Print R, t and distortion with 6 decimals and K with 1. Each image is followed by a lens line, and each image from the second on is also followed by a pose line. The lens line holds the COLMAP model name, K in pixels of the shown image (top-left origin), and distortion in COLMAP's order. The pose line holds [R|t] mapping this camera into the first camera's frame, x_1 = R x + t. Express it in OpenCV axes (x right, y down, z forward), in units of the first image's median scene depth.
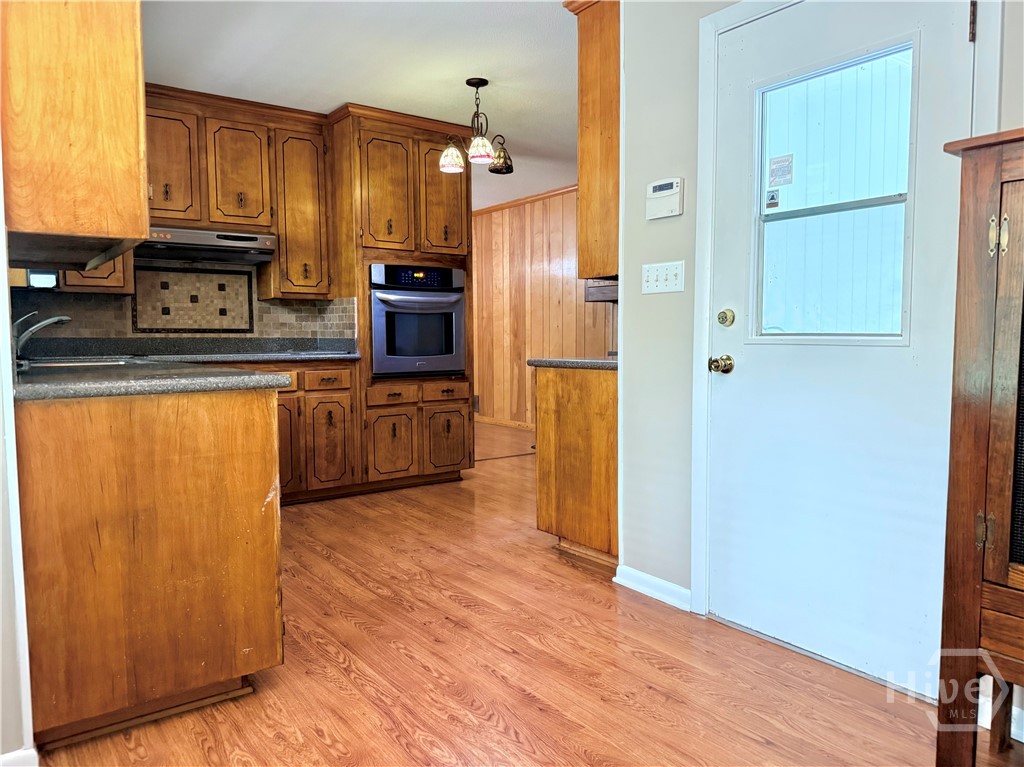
lens RADIAL K [[749.6, 0, 518.3], [0, 749.6, 380.2], [0, 0, 1]] dist [0.182298, -0.001176]
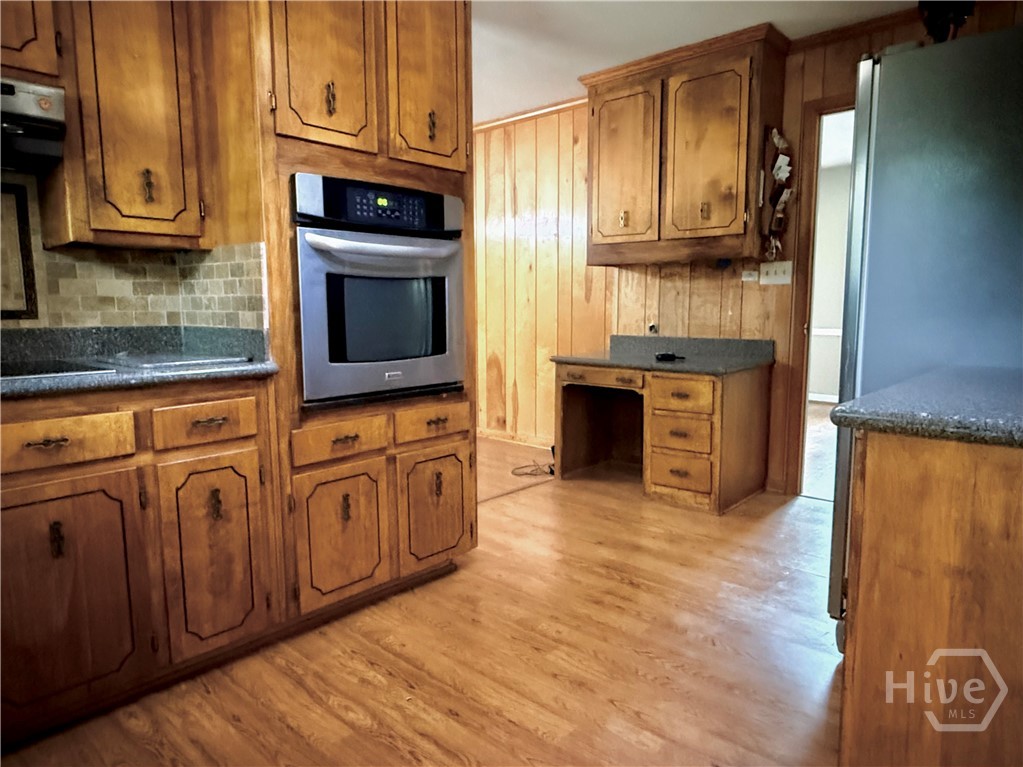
lens RADIAL K [[658.6, 0, 511.5], [0, 658.6, 383.5], [0, 0, 1]] dist [0.006412, 0.004608]
pose [[0.979833, -0.023538, 0.198426, -0.141750], [0.011588, 0.998060, 0.061171, -0.043656], [-0.199481, -0.057638, 0.978205, 0.544301]]
